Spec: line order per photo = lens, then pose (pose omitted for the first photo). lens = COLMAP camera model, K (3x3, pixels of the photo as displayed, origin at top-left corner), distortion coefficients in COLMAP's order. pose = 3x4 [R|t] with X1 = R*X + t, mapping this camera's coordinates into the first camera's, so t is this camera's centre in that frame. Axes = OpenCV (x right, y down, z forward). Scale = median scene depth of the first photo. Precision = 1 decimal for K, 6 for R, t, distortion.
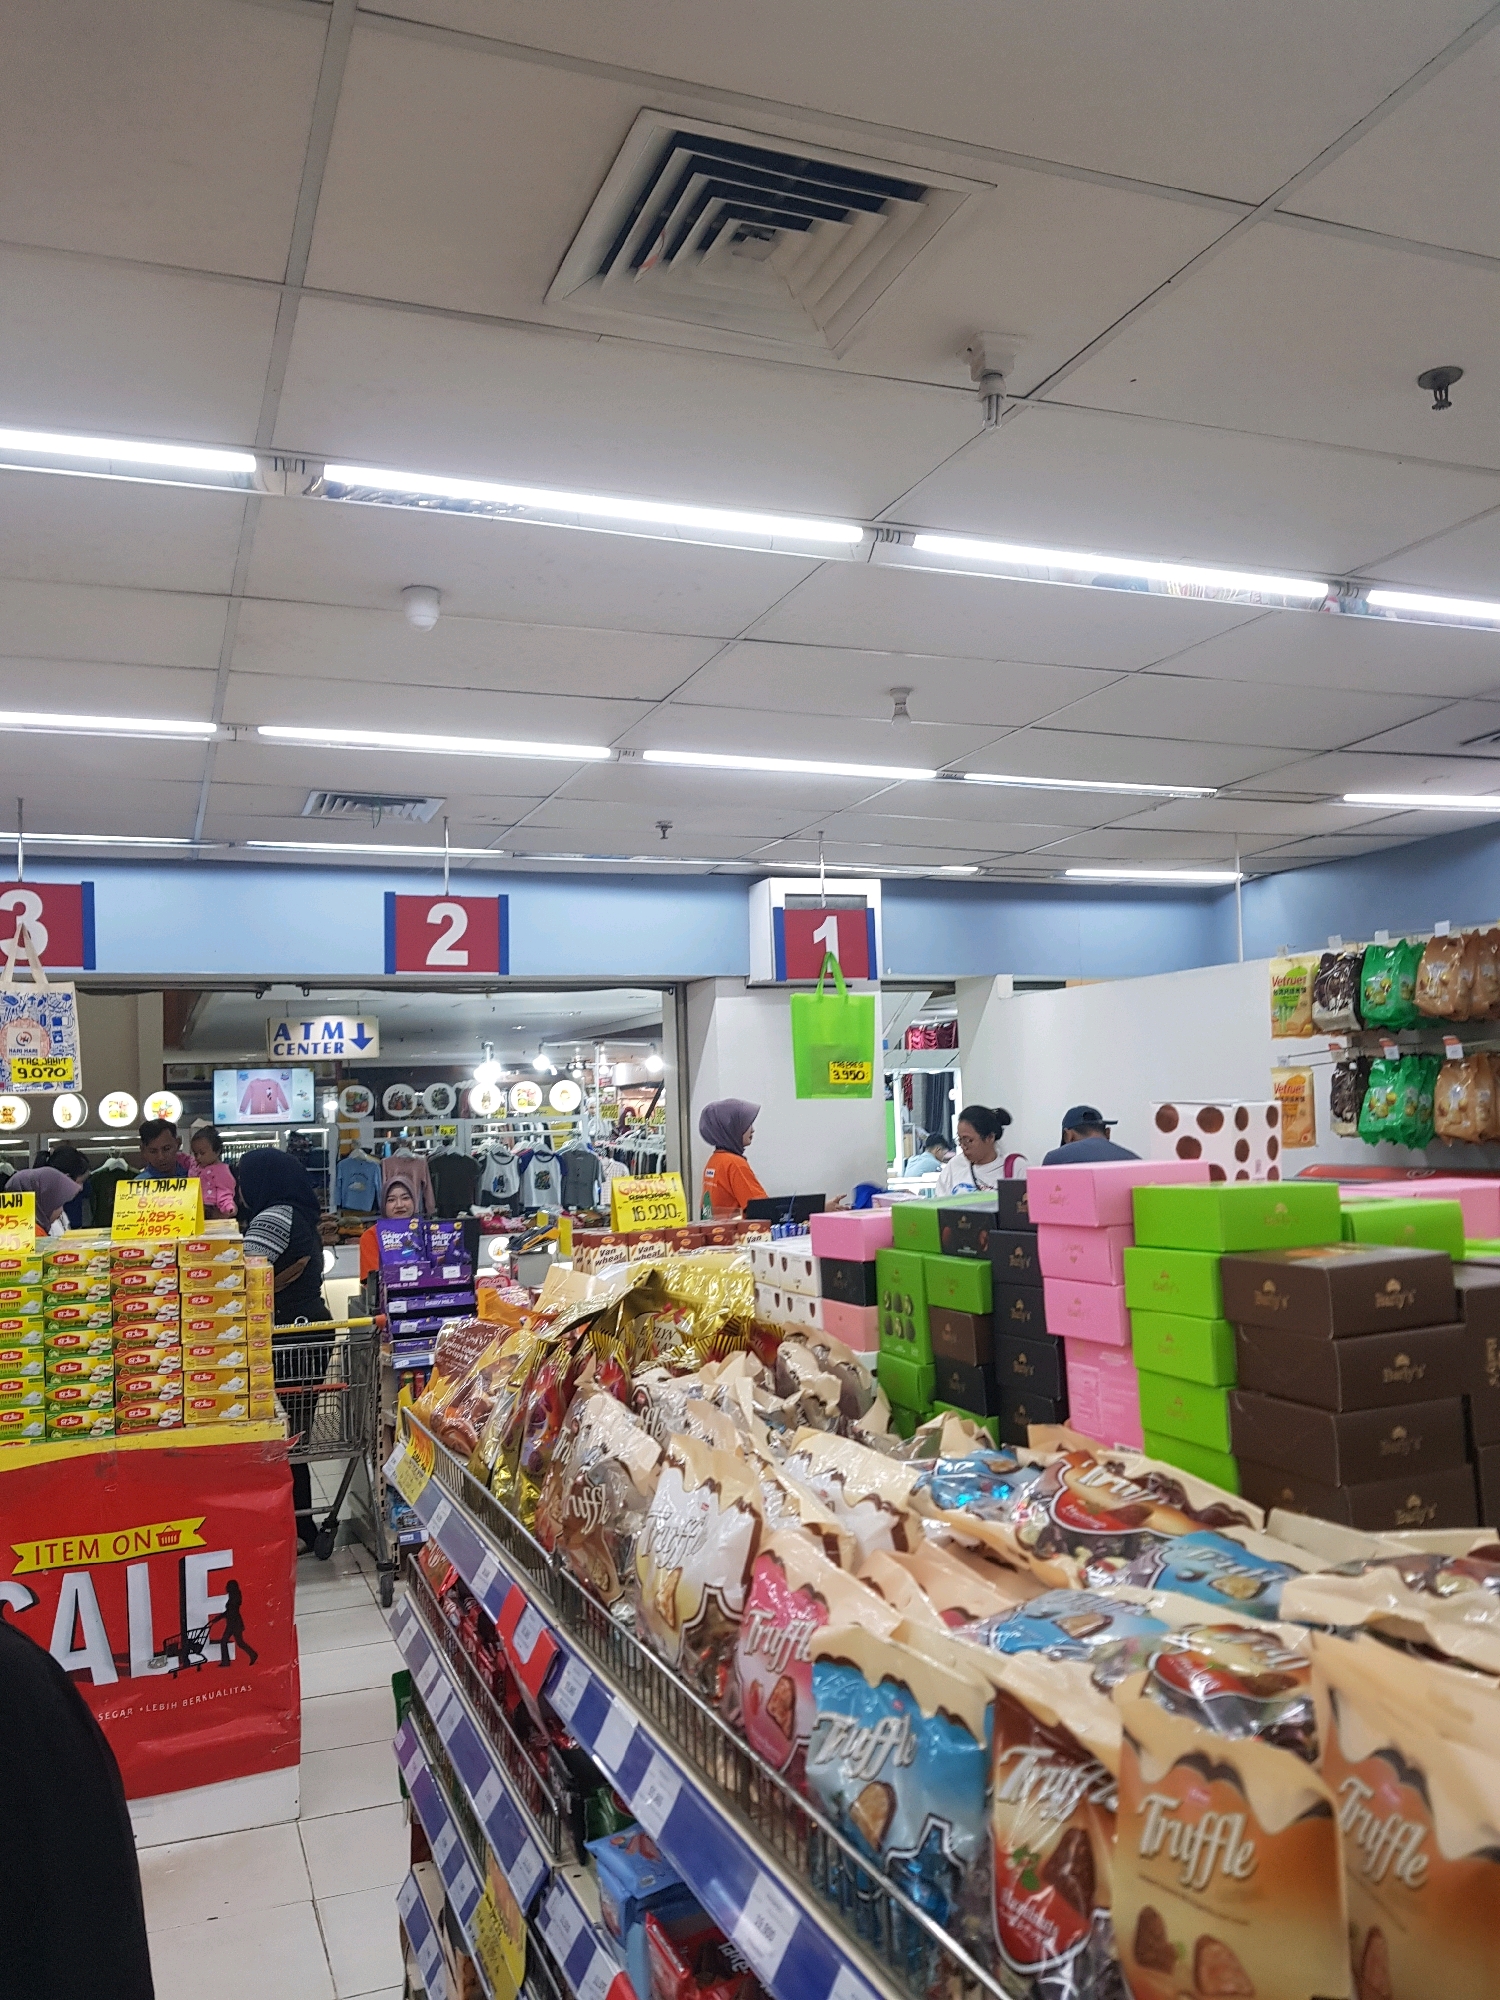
lens RADIAL K [[1584.0, 0, 756.1], [0, 1584.0, 993.8], [0, 0, 1]] dist [0.013869, -0.019243]
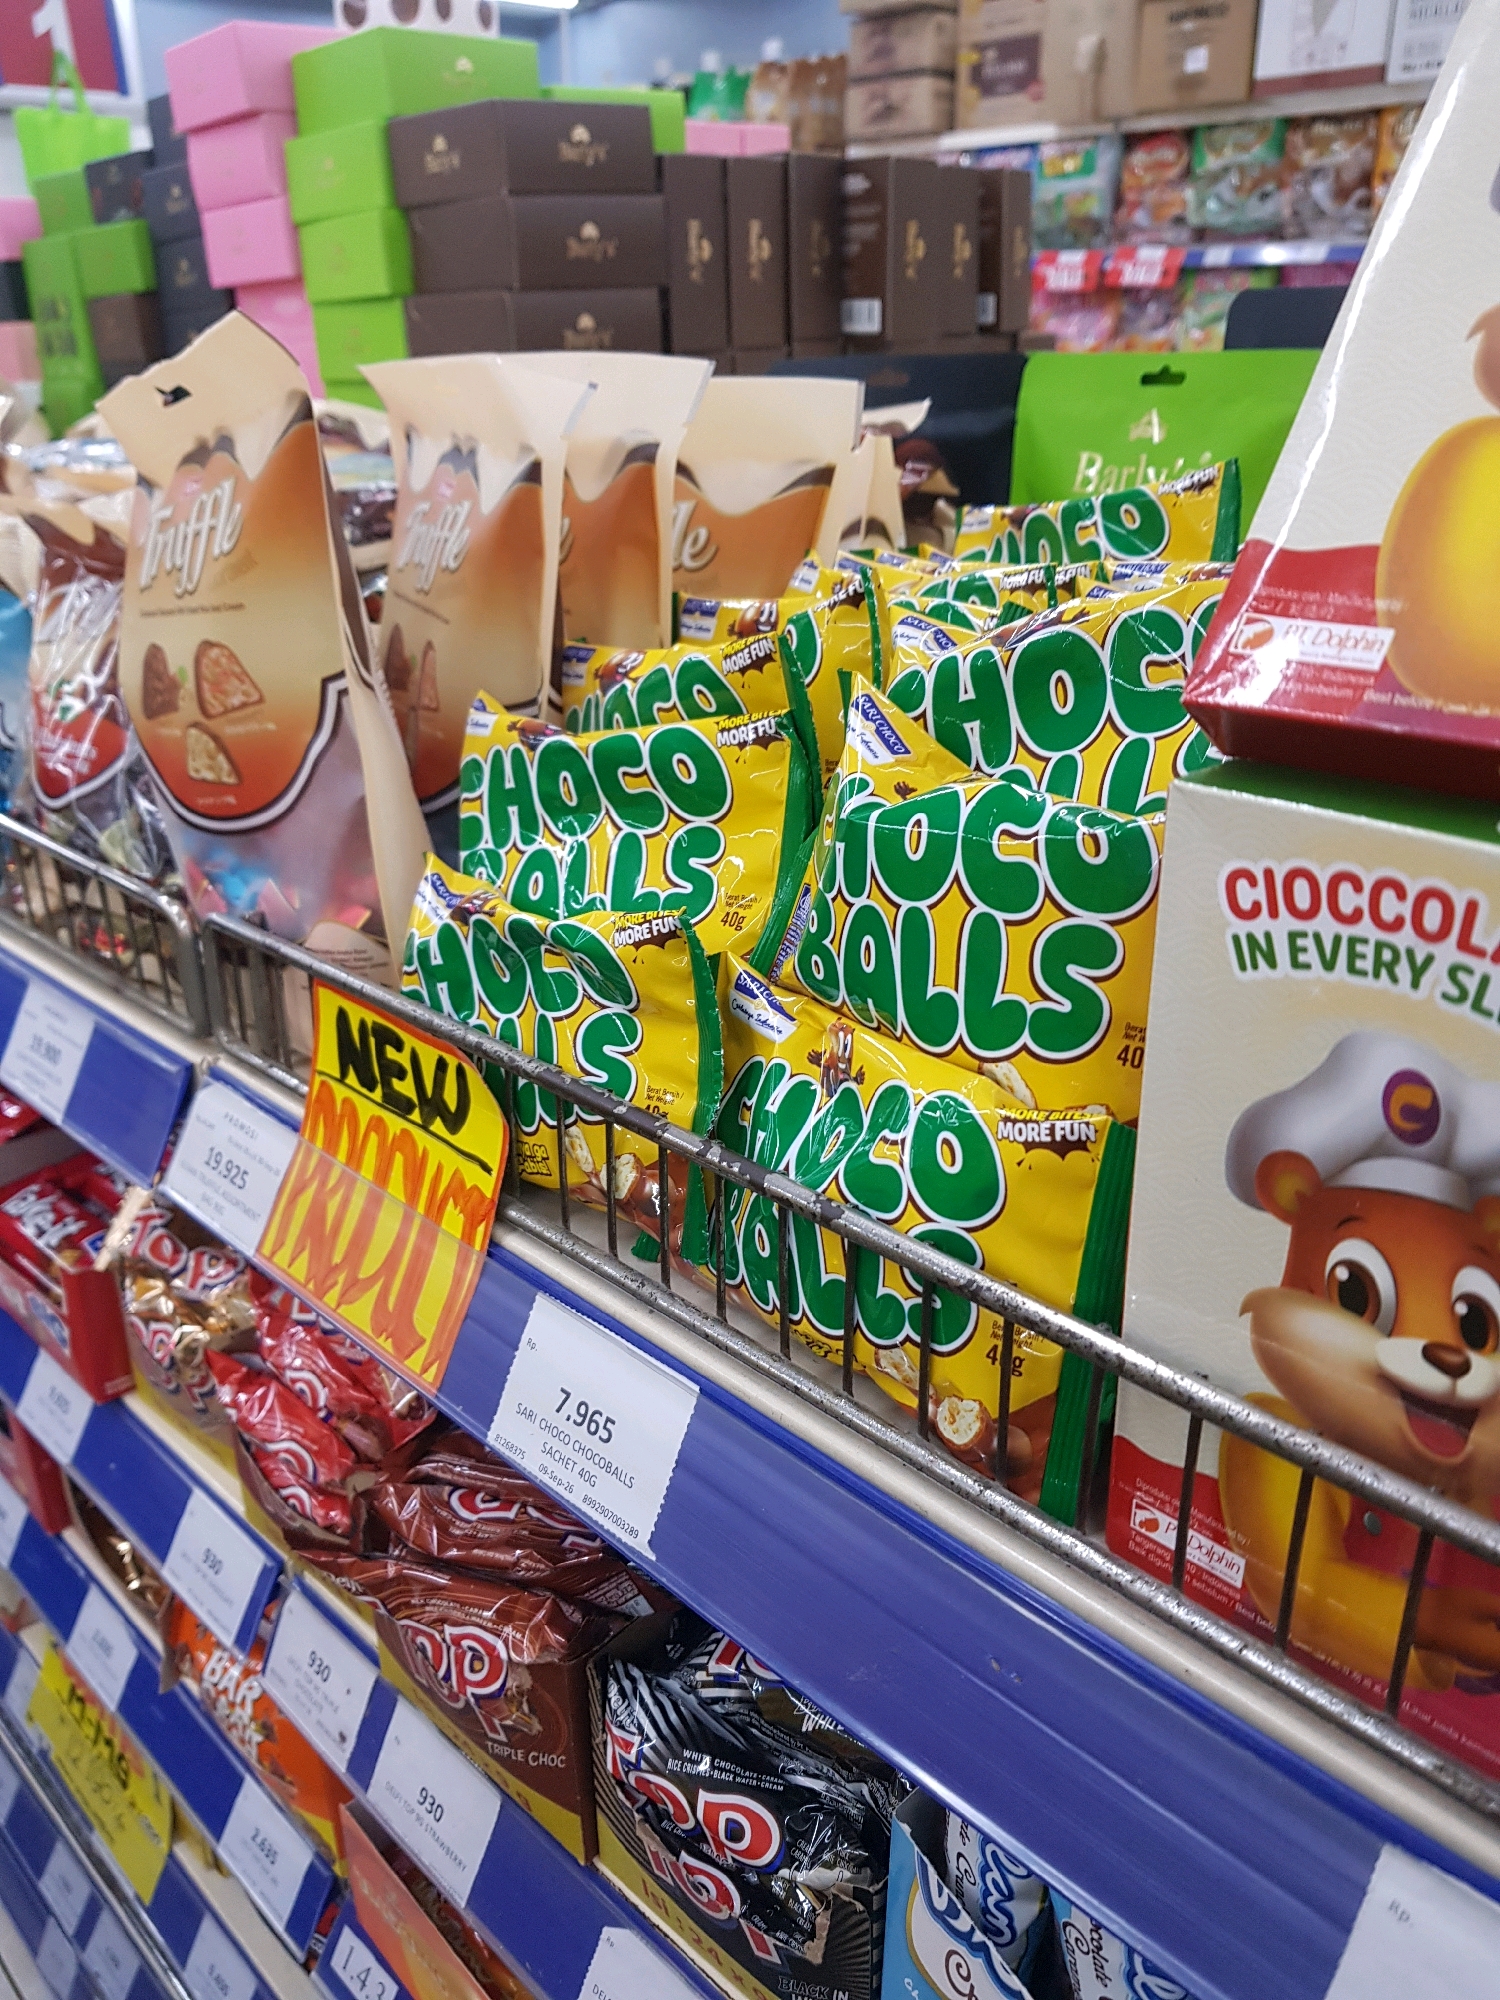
lens RADIAL K [[1584.0, 0, 759.6], [0, 1584.0, 1013.5], [0, 0, 1]] dist [0.013869, -0.019243]
pose [[0.927603, -0.130108, 0.350177, 0.131433], [-0.036224, 0.901643, 0.430961, 0.223789], [-0.371807, -0.412446, 0.831654, 0.085297]]
